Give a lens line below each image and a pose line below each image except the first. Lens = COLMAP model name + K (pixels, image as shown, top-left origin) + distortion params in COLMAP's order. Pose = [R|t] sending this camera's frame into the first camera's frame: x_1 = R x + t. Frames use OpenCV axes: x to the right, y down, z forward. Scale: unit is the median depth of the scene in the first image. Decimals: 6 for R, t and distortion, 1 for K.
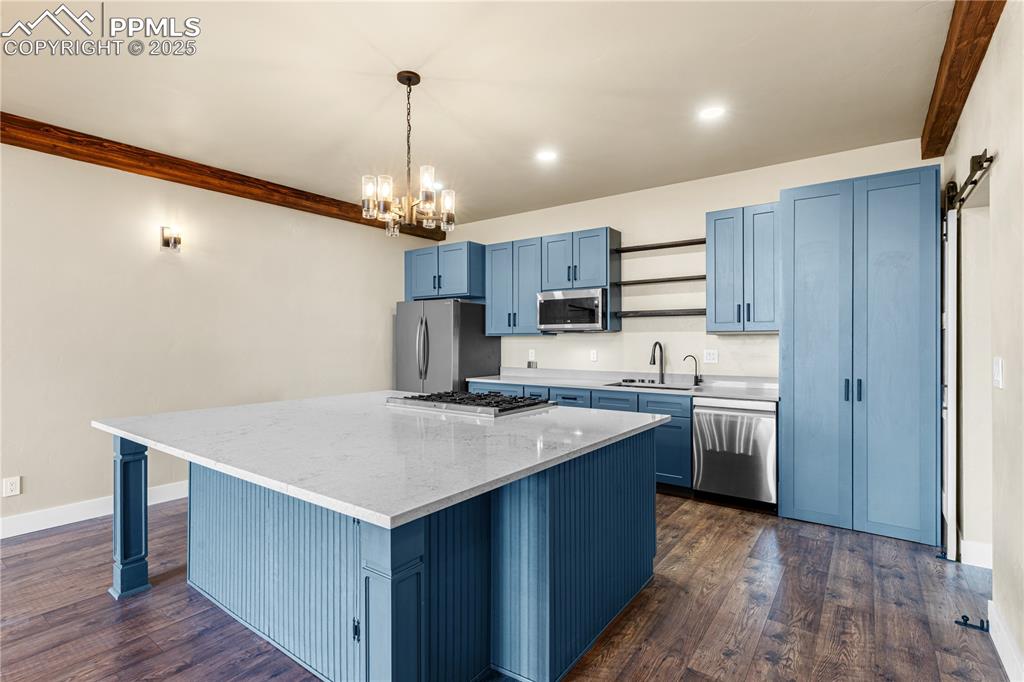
lens RADIAL K [[484.7, 0, 513.6], [0, 484.7, 335.7], [0, 0, 1]] dist [-0.001744, -0.001100]
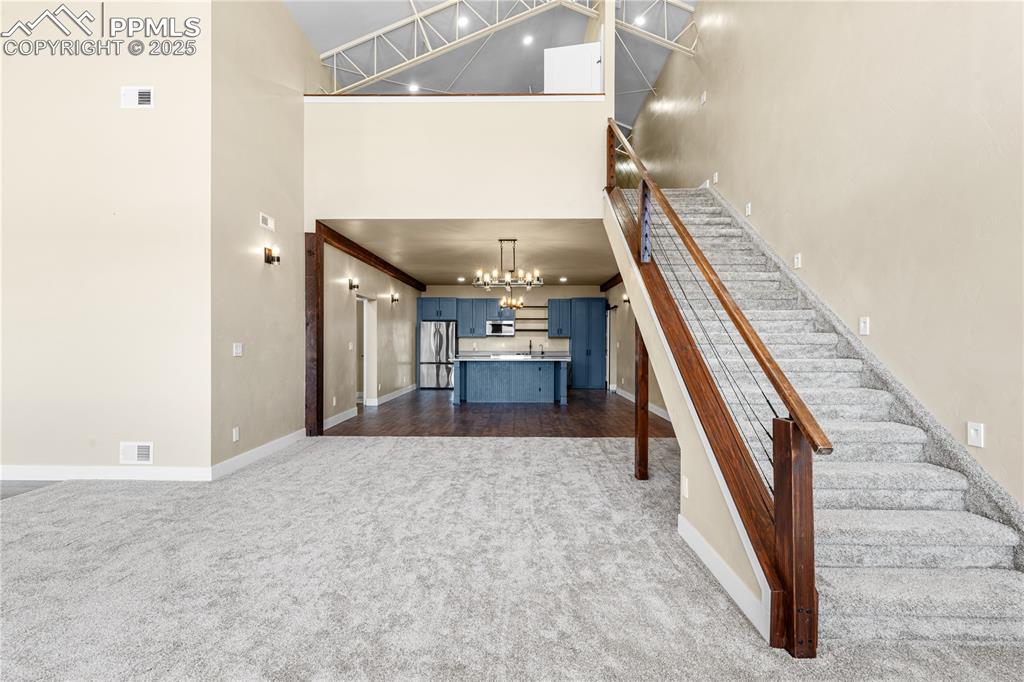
lens RADIAL K [[484.7, 0, 498.6], [0, 484.7, 340.6], [0, 0, 1]] dist [-0.001744, -0.001100]
pose [[0.829041, 0.007767, 0.559134, -1.481965], [-0.011280, 0.999932, 0.002834, 0.010220], [-0.559074, -0.008657, 0.829072, -1.297278]]
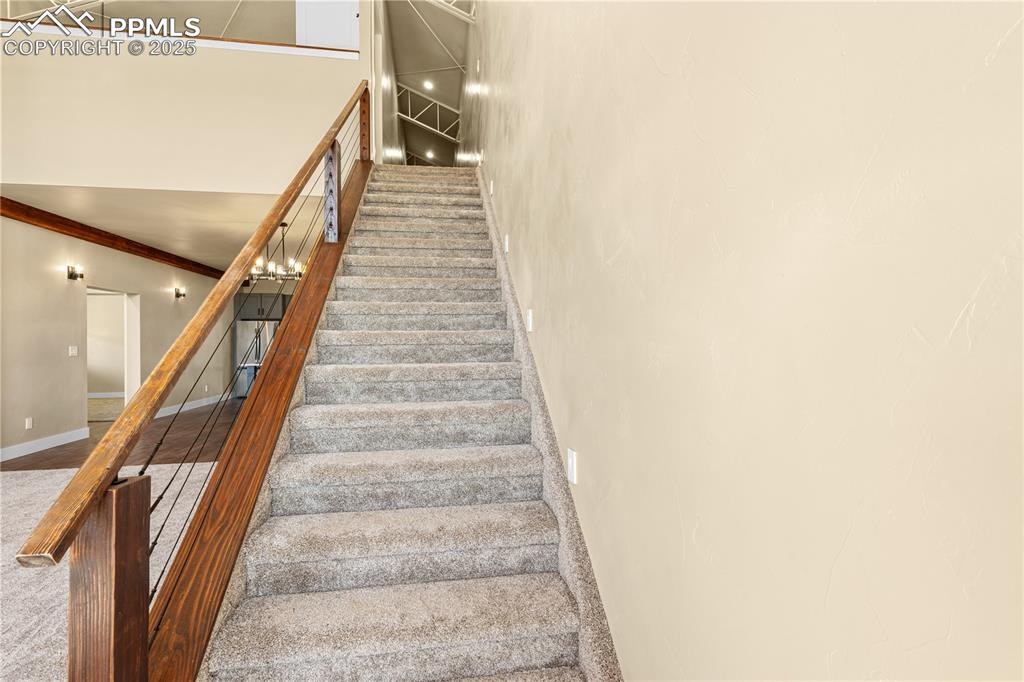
lens RADIAL K [[484.7, 0, 509.2], [0, 484.7, 341.8], [0, 0, 1]] dist [-0.001744, -0.001100]
pose [[0.701050, 0.003573, 0.713103, -1.063775], [-0.005355, 0.999986, 0.000254, 0.009317], [-0.713092, -0.003997, 0.701059, -1.387815]]
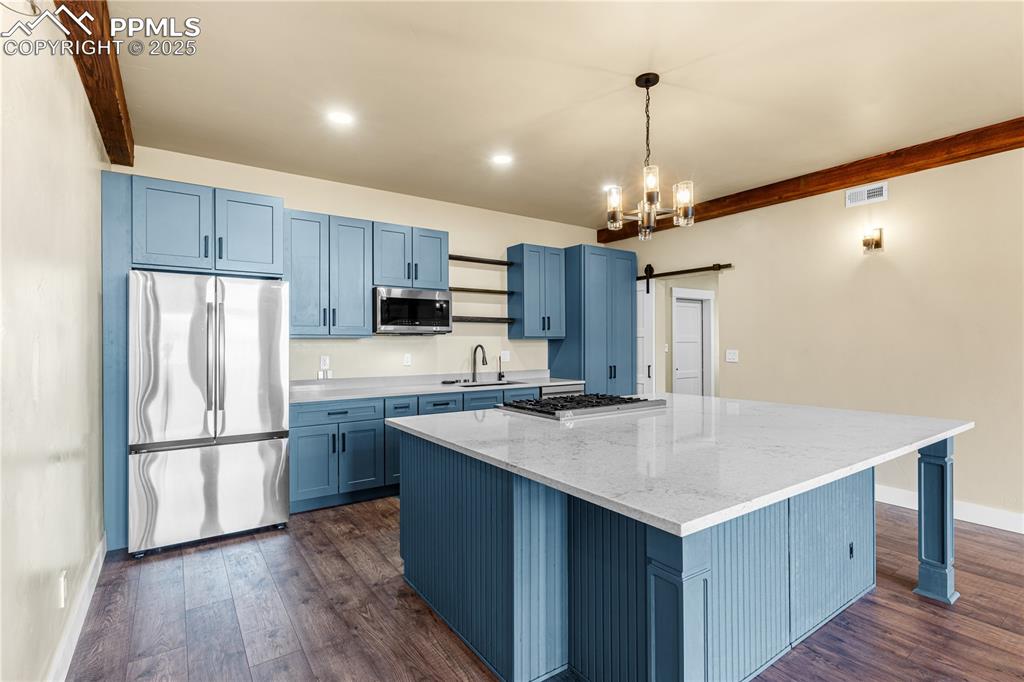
lens RADIAL K [[484.7, 0, 509.6], [0, 484.7, 340.7], [0, 0, 1]] dist [-0.001744, -0.001100]
pose [[0.331767, 0.005726, 0.943344, -0.744722], [-0.008156, 0.999962, -0.003201, 0.005691], [-0.943326, -0.006632, 0.331801, 0.556477]]
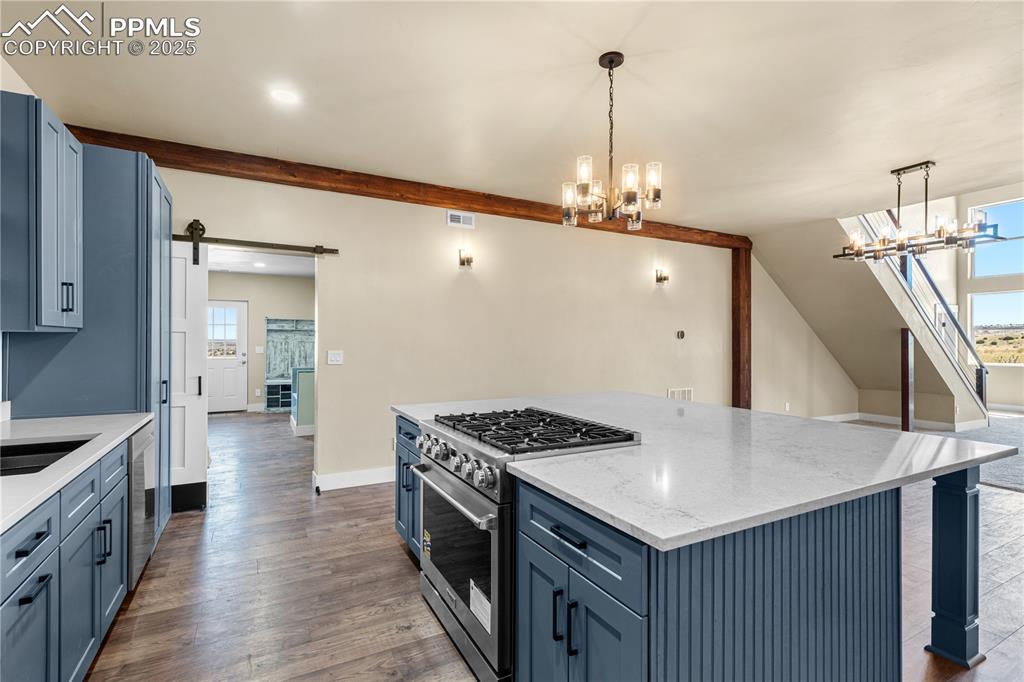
lens RADIAL K [[484.7, 0, 512.9], [0, 484.7, 340.3], [0, 0, 1]] dist [-0.001744, -0.001100]
pose [[-0.900574, -0.001332, 0.434700, -0.268779], [-0.007042, 0.999909, -0.011524, 0.008309], [-0.434645, -0.013439, -0.900502, 1.136228]]
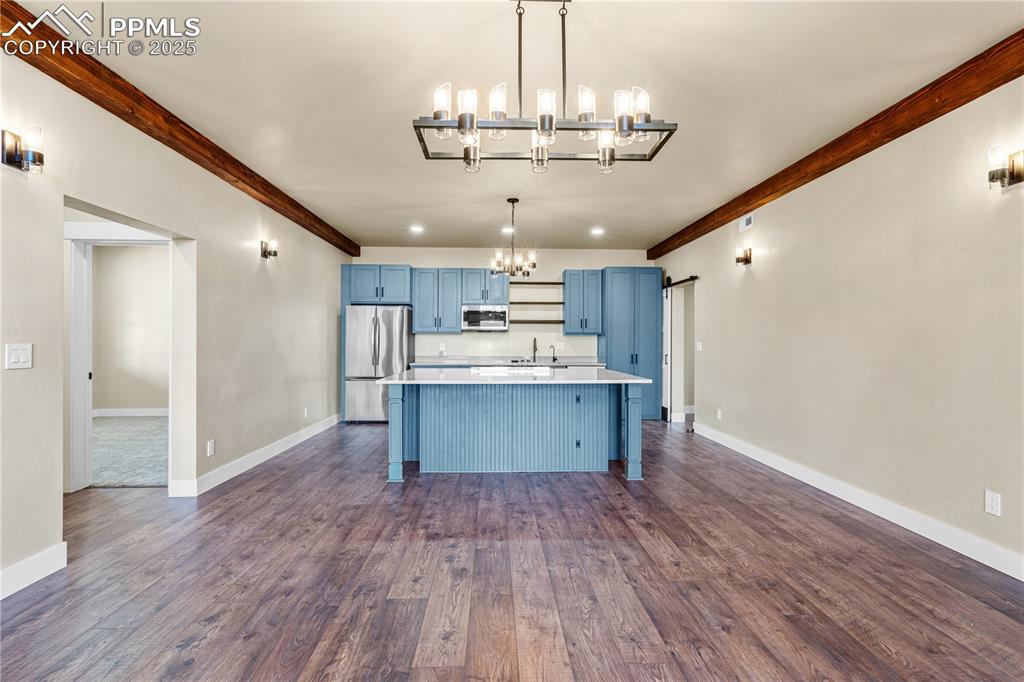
lens RADIAL K [[484.7, 0, 508.4], [0, 484.7, 338.1], [0, 0, 1]] dist [-0.001744, -0.001100]
pose [[0.784454, 0.010257, 0.620102, -0.863397], [-0.011728, 0.999930, -0.001702, 0.017059], [-0.620076, -0.005937, 0.784519, -0.314378]]
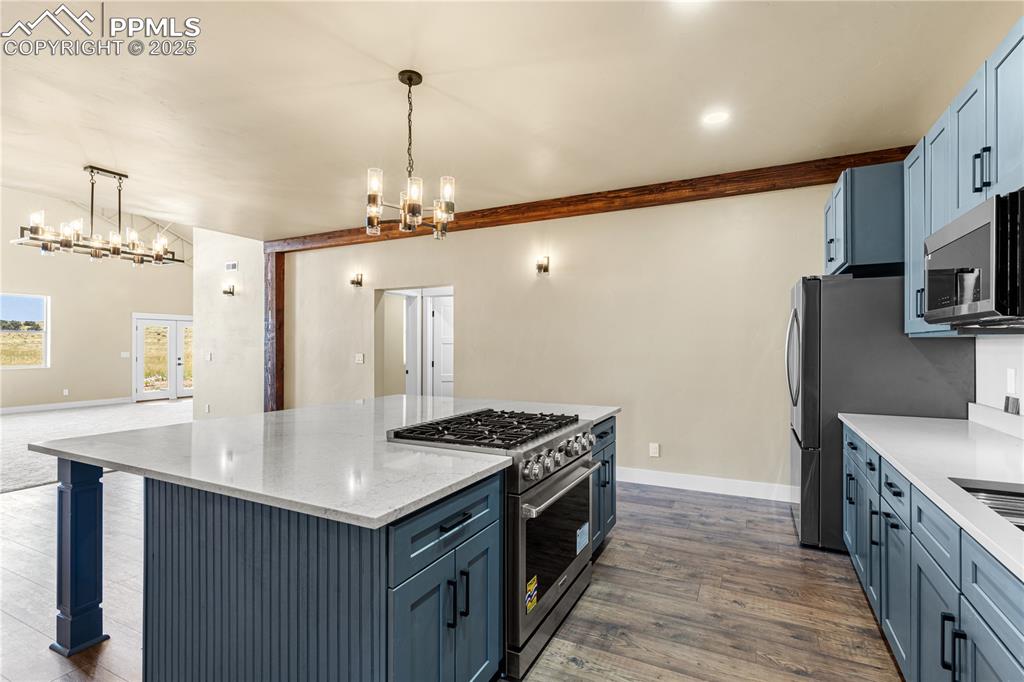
lens RADIAL K [[484.7, 0, 519.0], [0, 484.7, 342.6], [0, 0, 1]] dist [-0.001744, -0.001100]
pose [[0.175210, -0.002225, -0.984528, 0.461589], [0.012313, 0.999924, -0.000069, 0.000858], [0.984454, -0.012110, 0.175225, 0.618622]]
